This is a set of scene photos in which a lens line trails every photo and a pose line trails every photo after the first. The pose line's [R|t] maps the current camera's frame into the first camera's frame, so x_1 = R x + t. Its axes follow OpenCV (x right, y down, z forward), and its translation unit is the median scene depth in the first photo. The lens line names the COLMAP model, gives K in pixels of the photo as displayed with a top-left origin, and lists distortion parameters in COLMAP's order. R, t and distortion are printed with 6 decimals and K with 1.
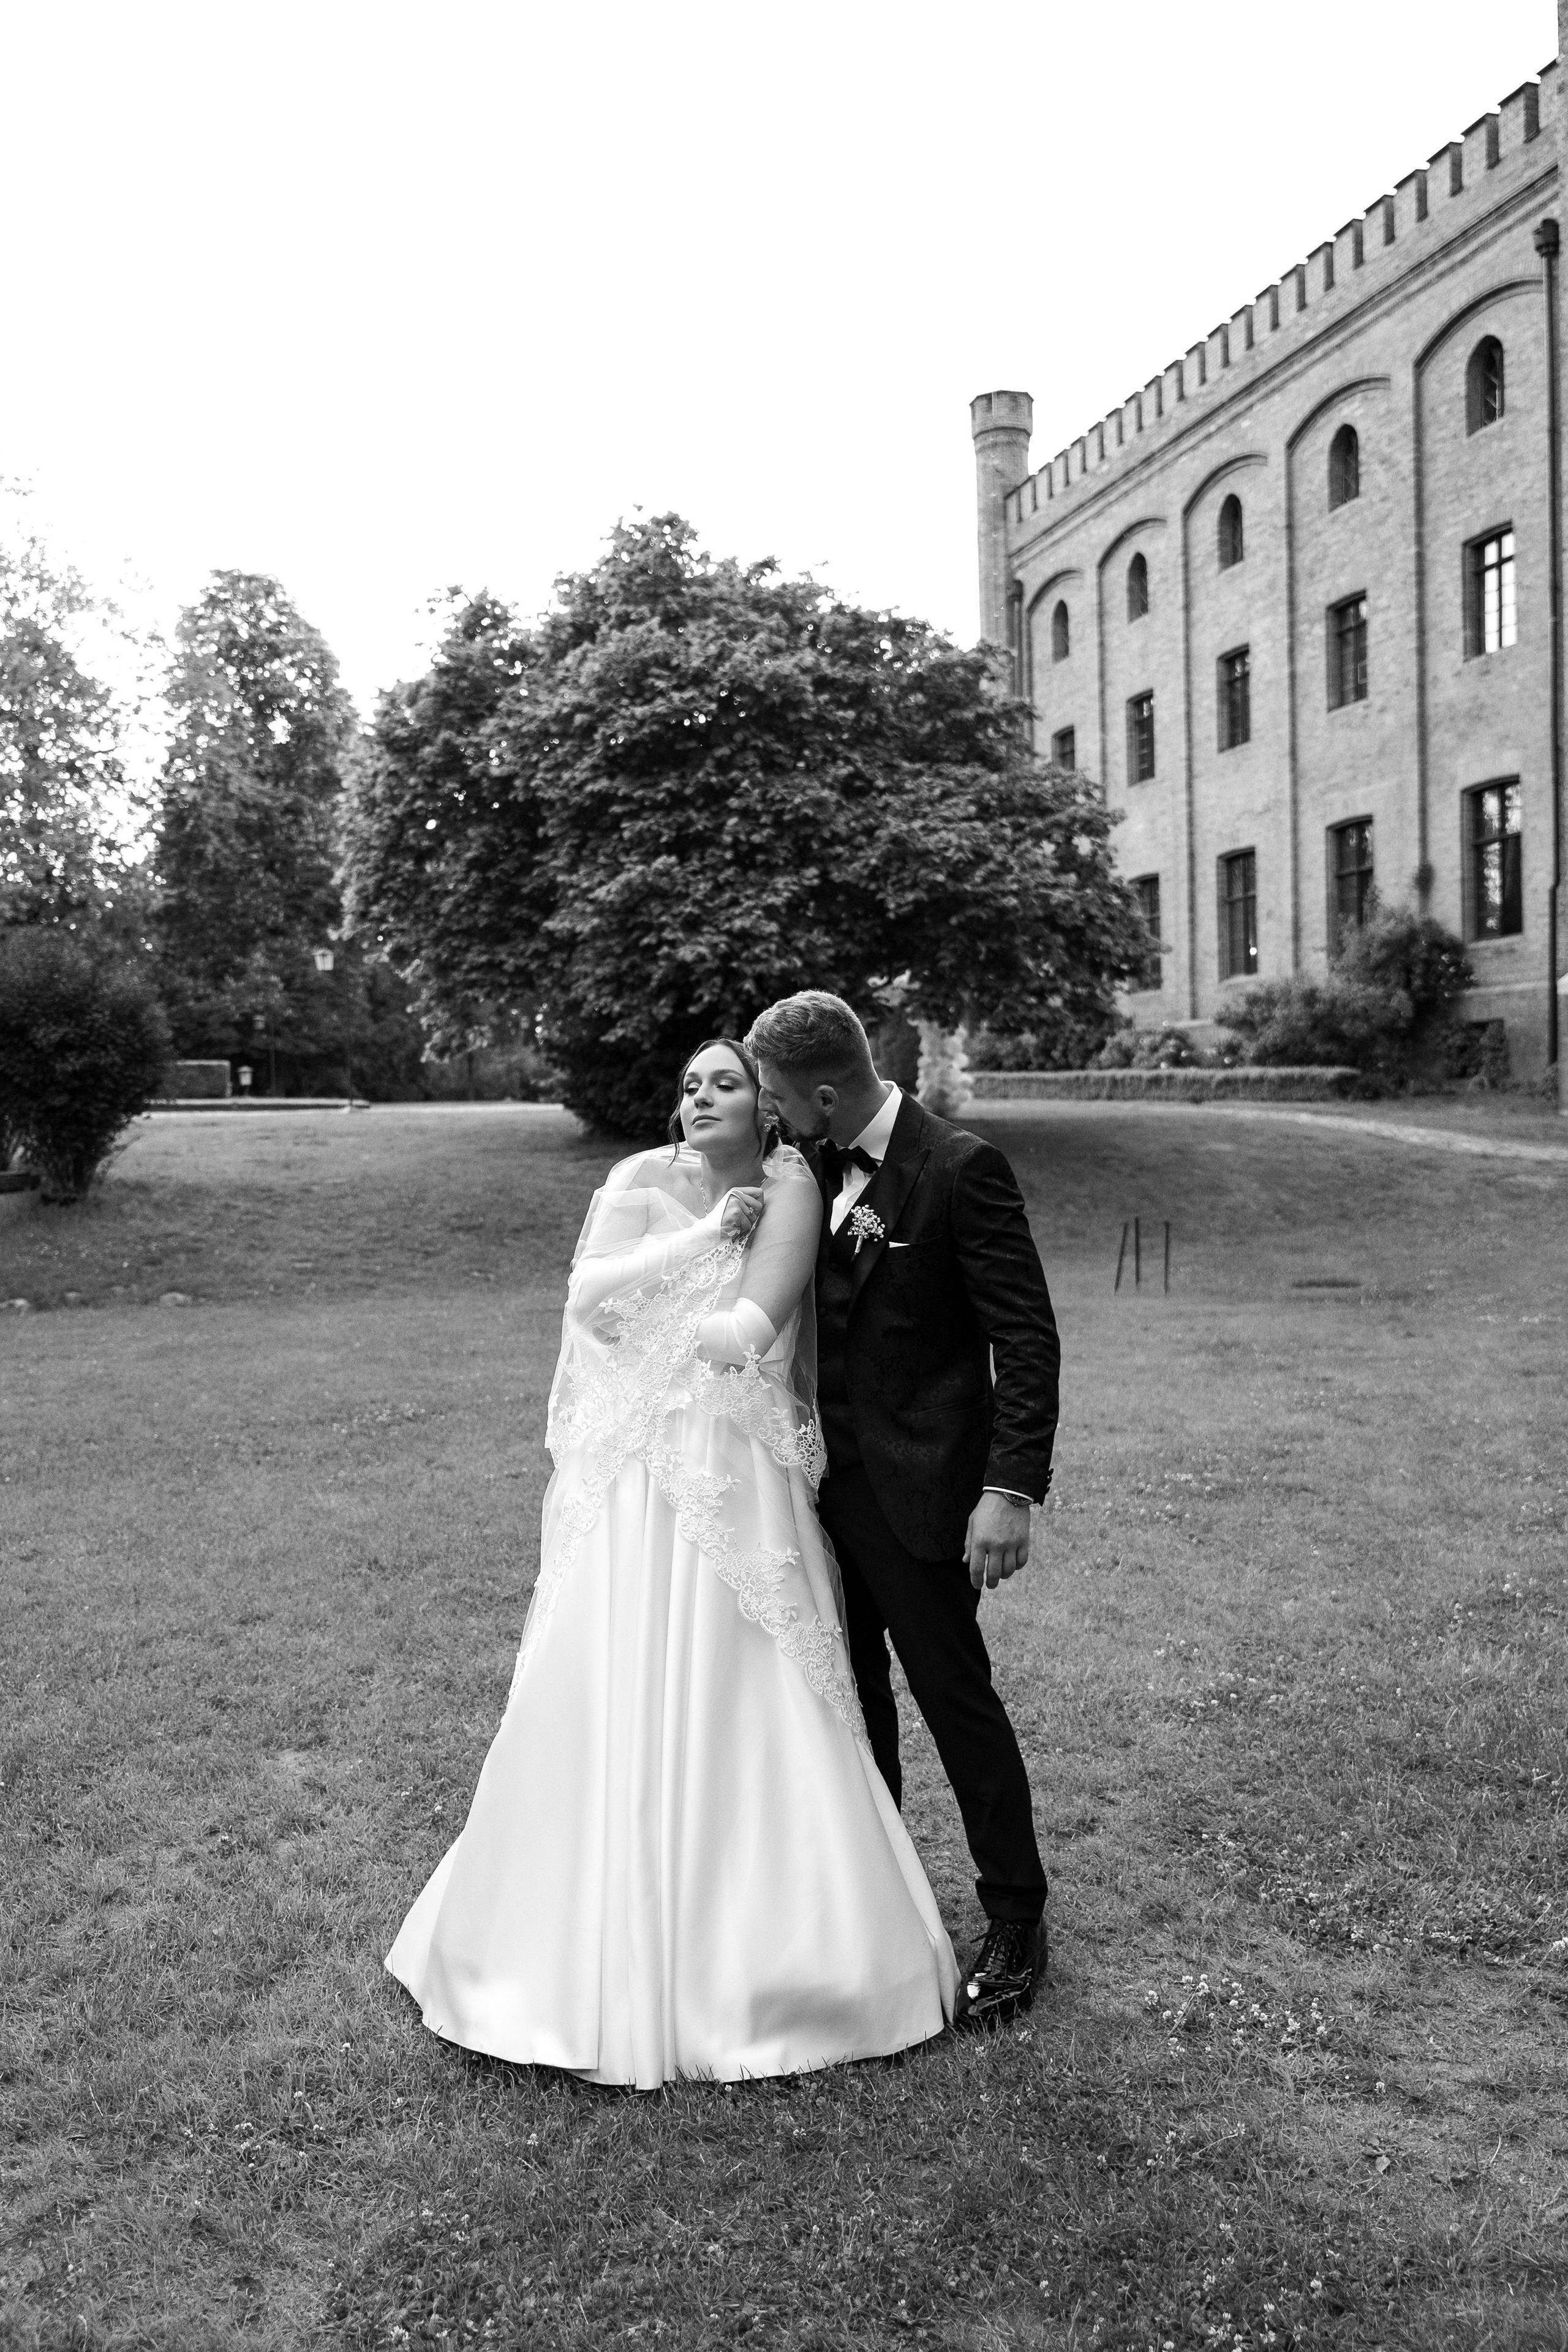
lens RADIAL K [[1872.8, 0, 787.4], [0, 1872.8, 1178.4], [0, 0, 1]] dist [0.004040, -0.012872]
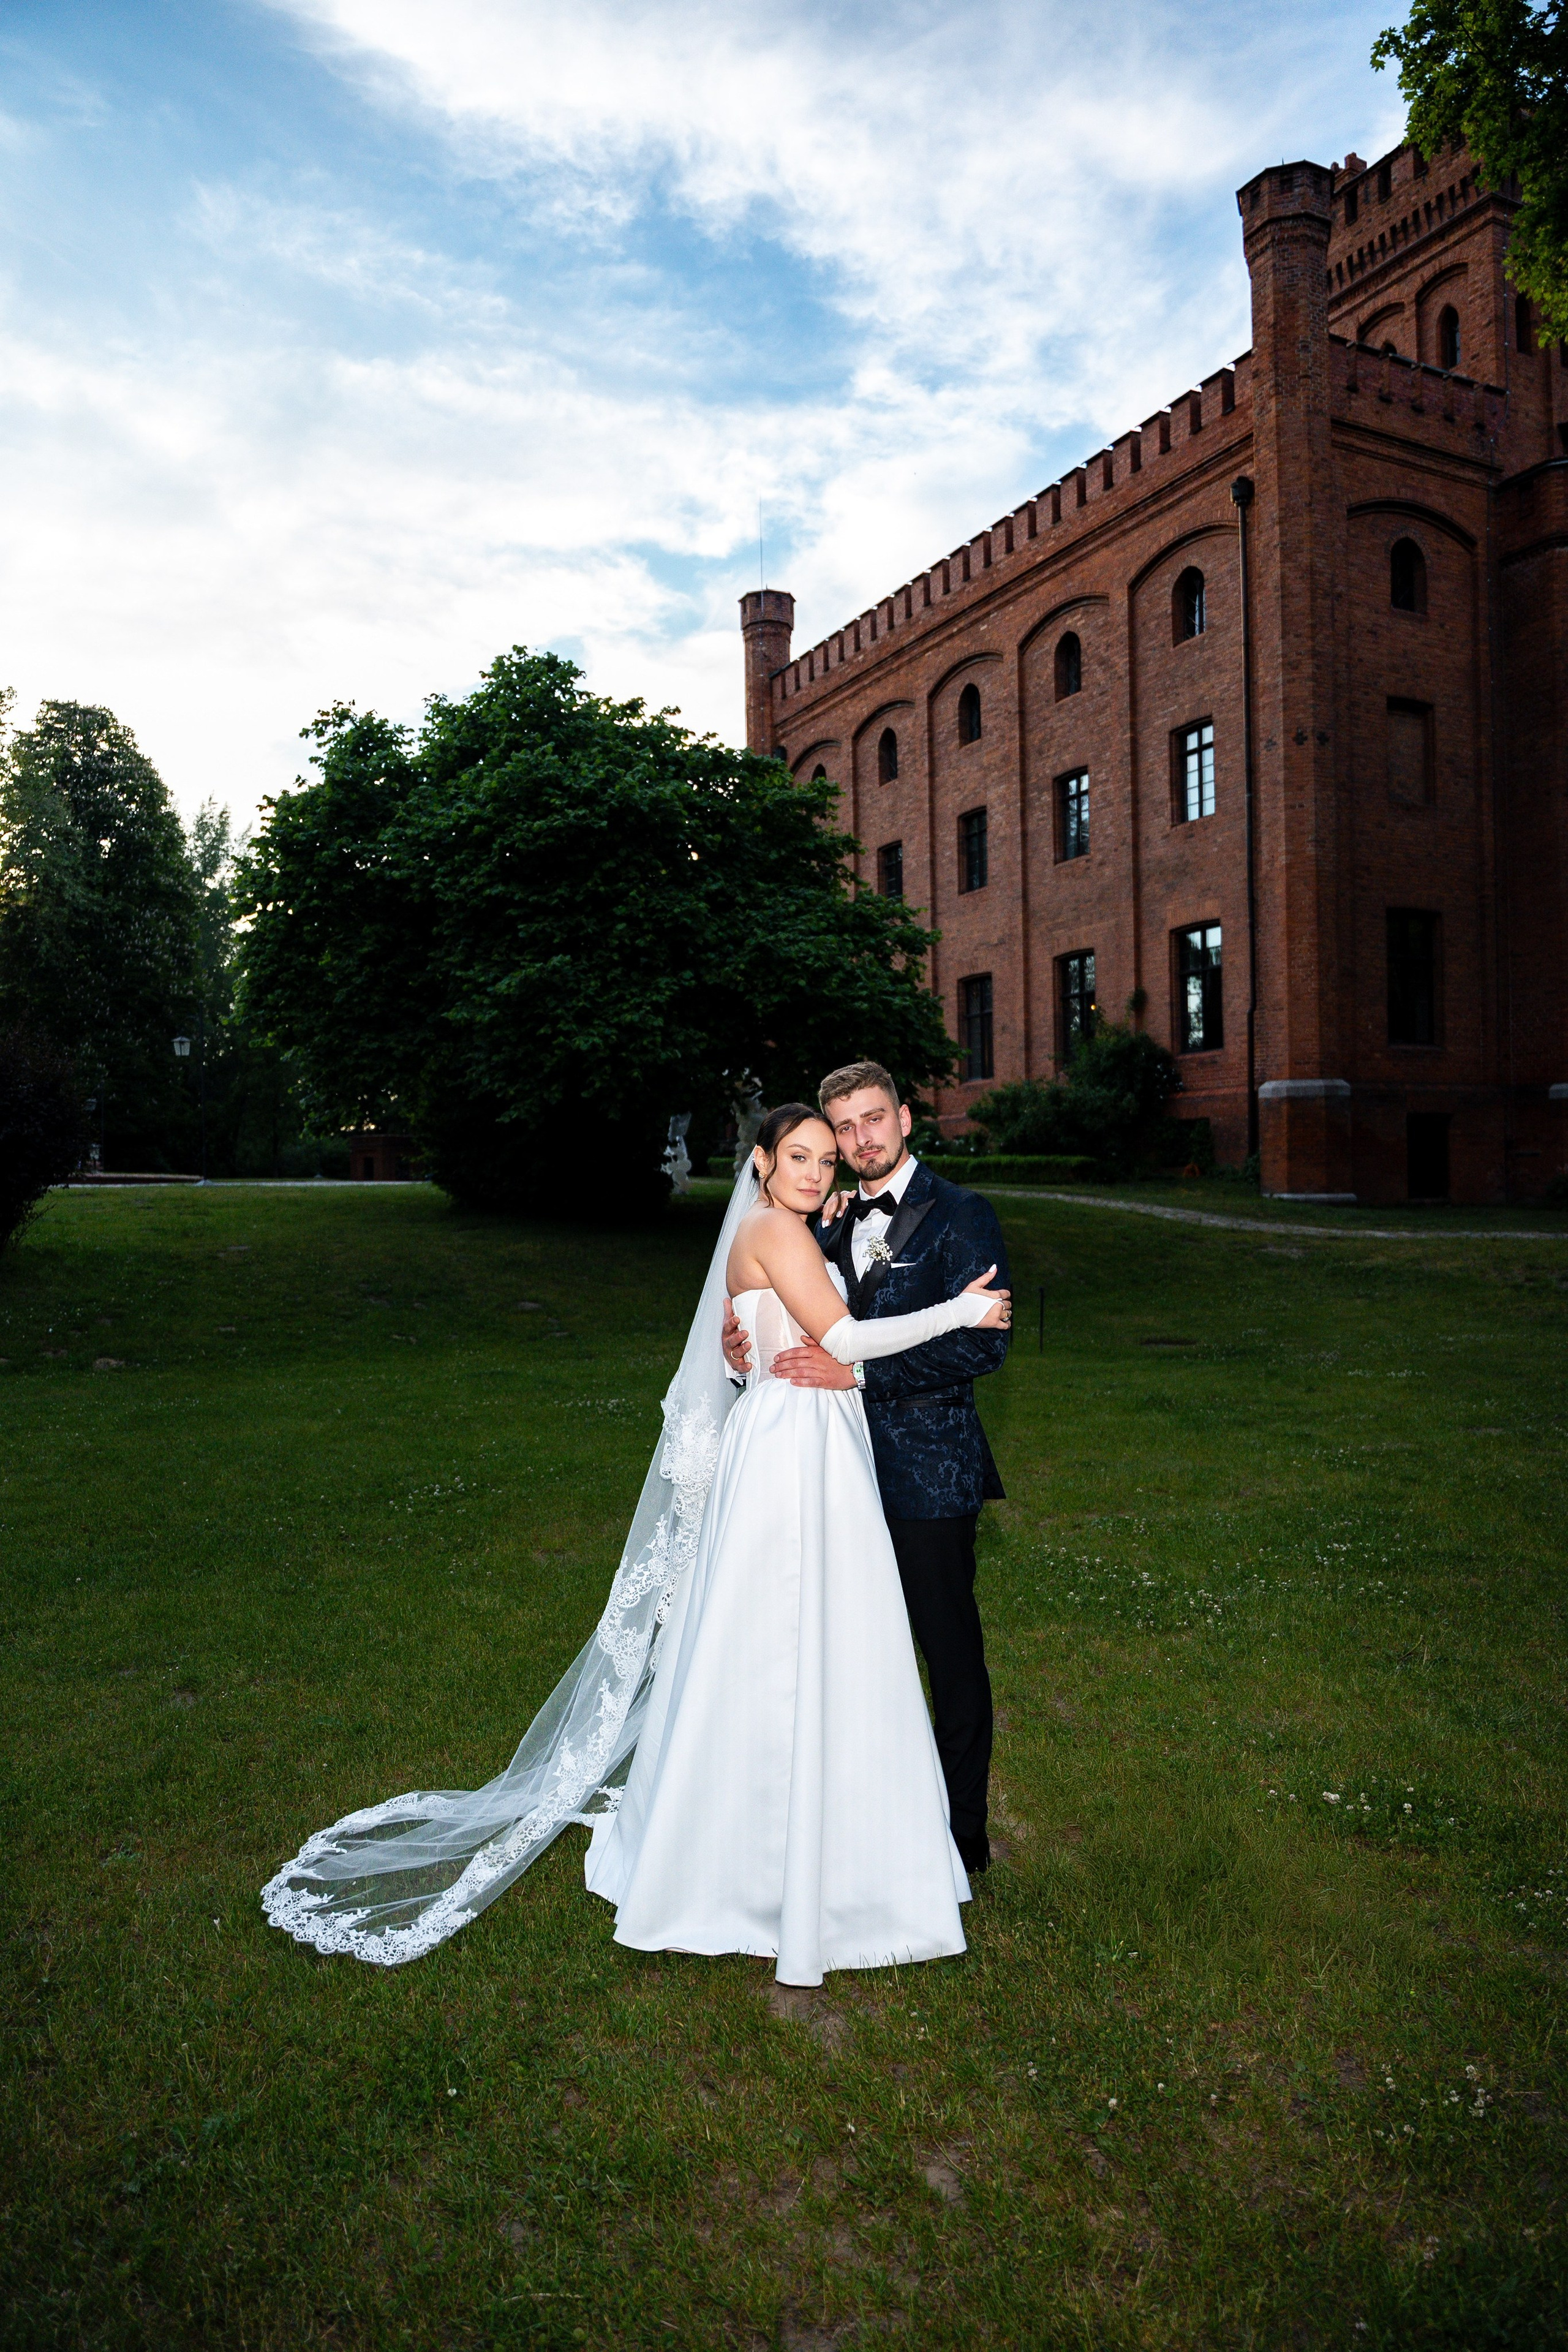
lens RADIAL K [[1559.5, 0, 787.6], [0, 1559.5, 1170.5], [0, 0, 1]] dist [-0.002936, -0.008343]
pose [[0.986207, 0.011642, 0.165107, -0.056057], [-0.003514, 0.998771, -0.049436, -0.000266], [-0.165479, 0.048174, 0.985036, 0.052755]]
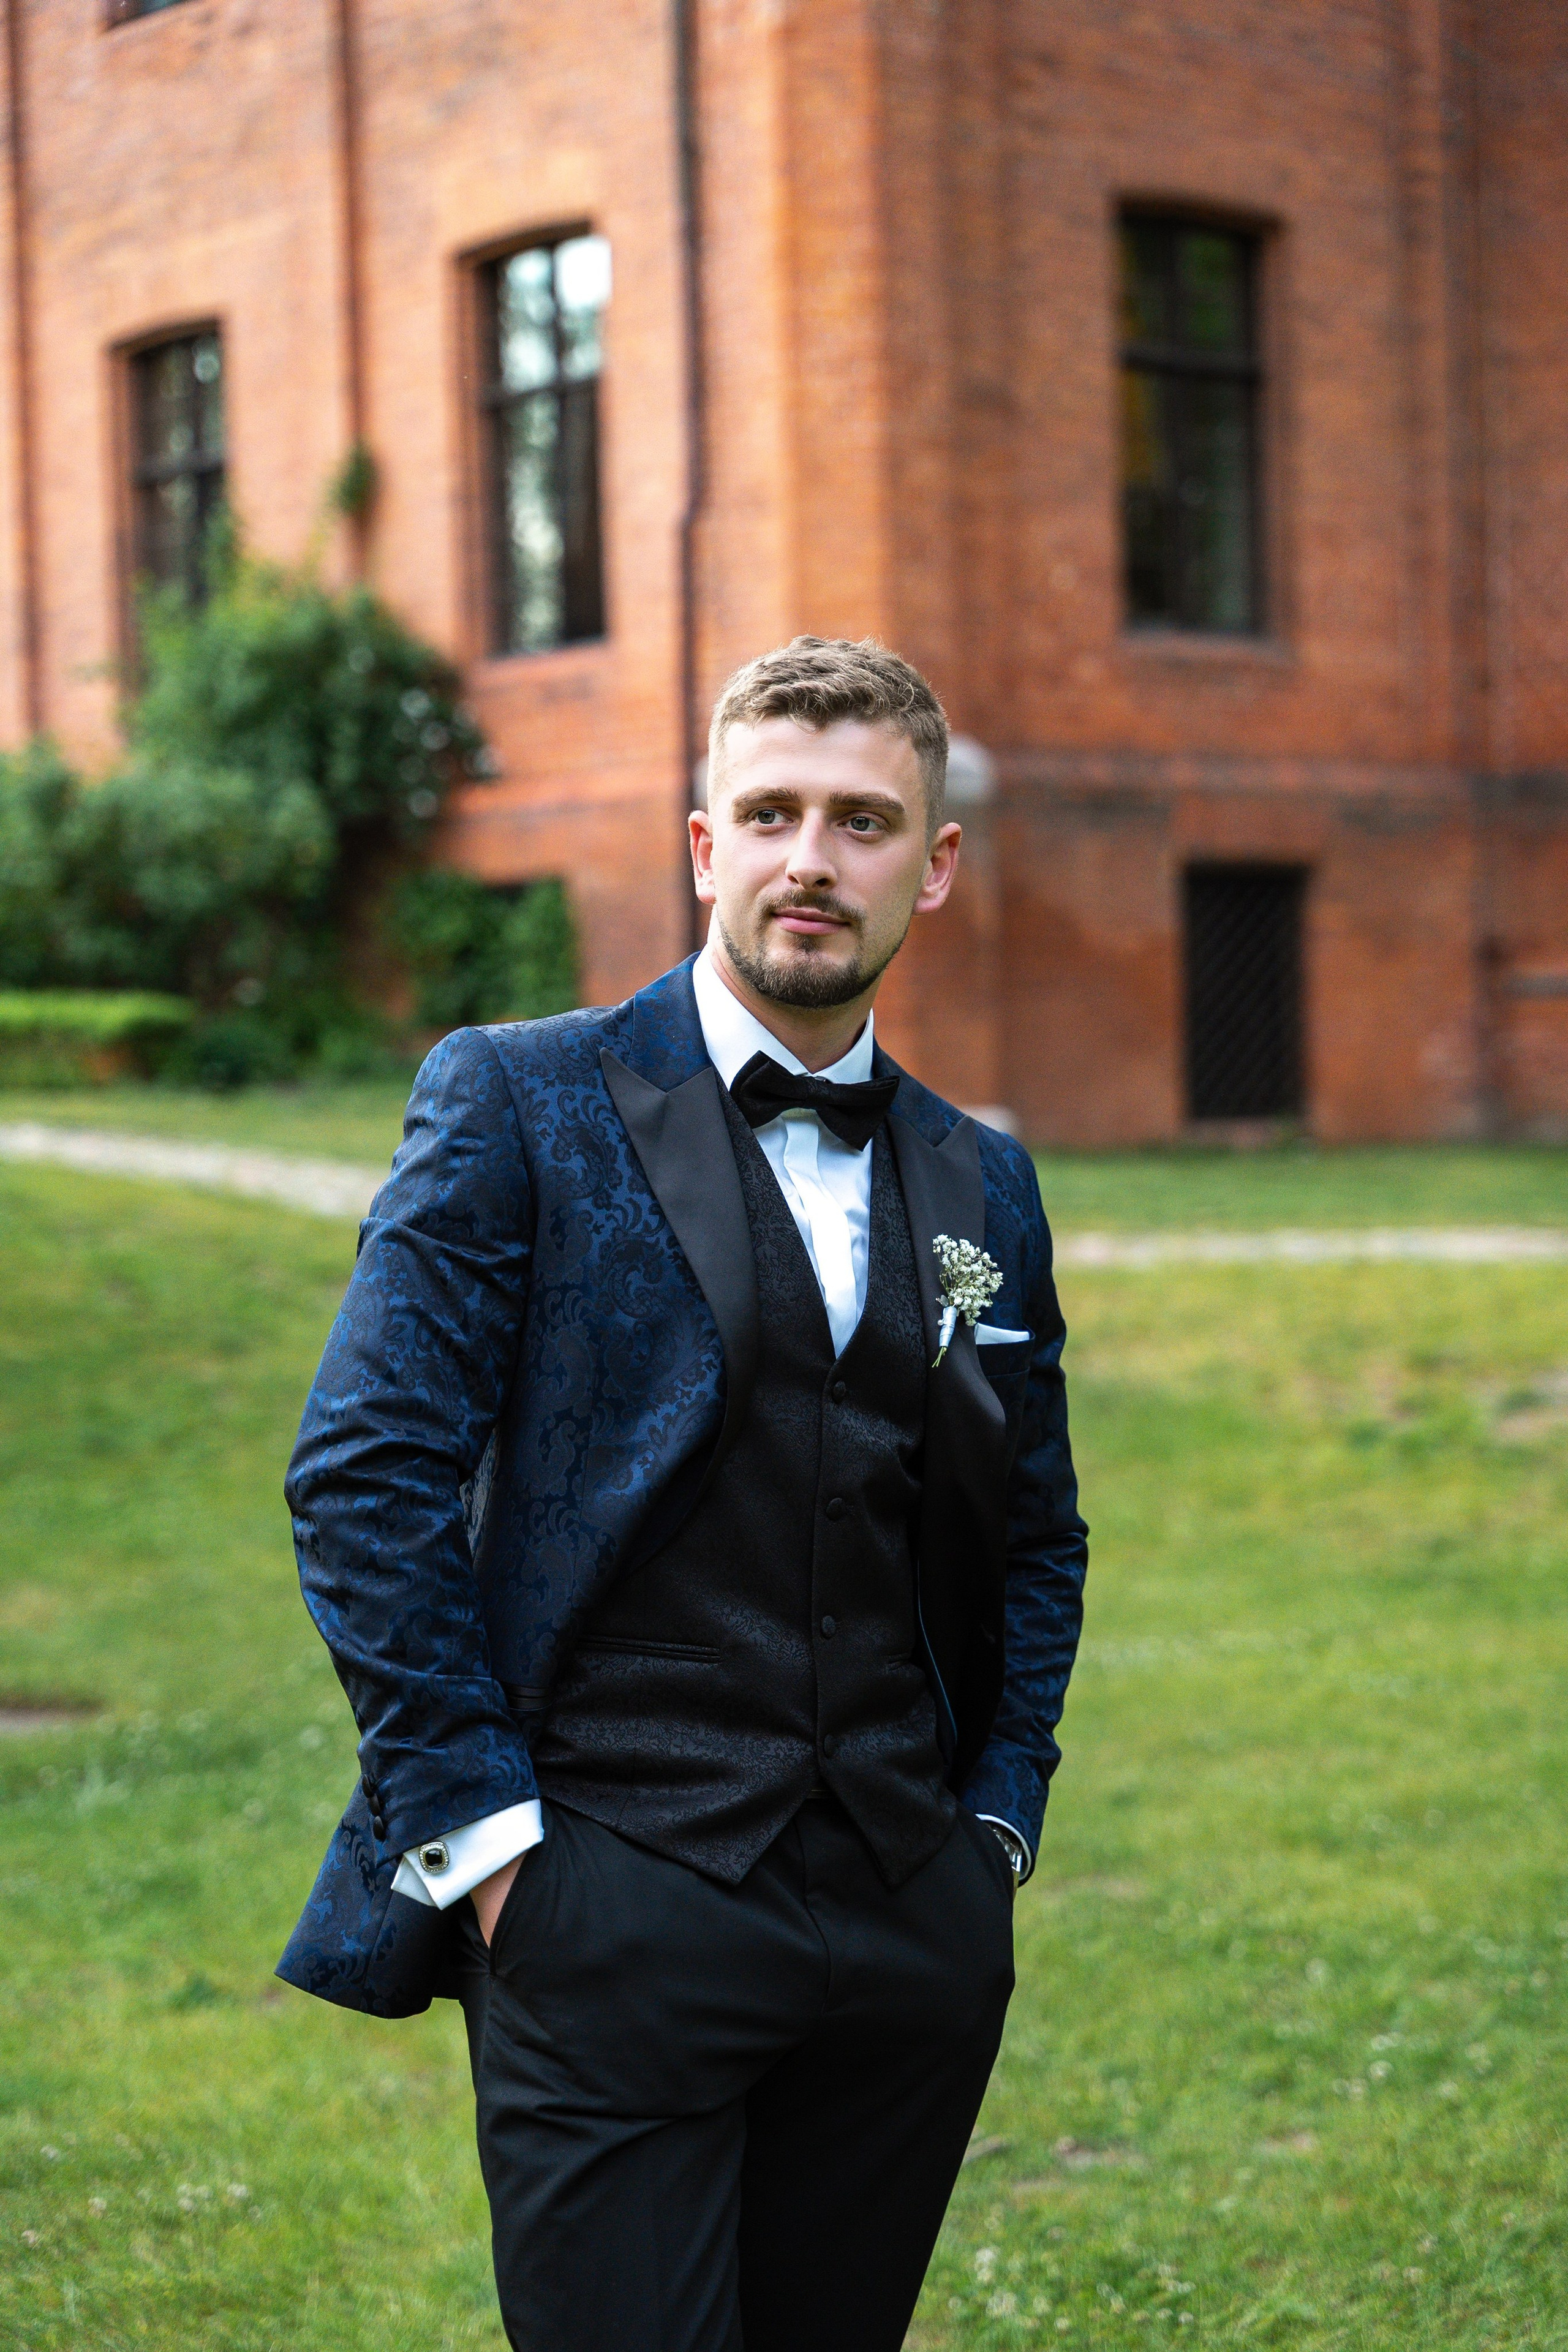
lens RADIAL K [[4545.2, 0, 789.1], [0, 4545.2, 1161.8], [0, 0, 1]] dist [0.054553, -0.192402]
pose [[0.917252, -0.005806, 0.398265, 0.067639], [0.017294, 0.999531, -0.025260, -0.004817], [-0.397932, 0.030058, 0.916923, 0.168707]]
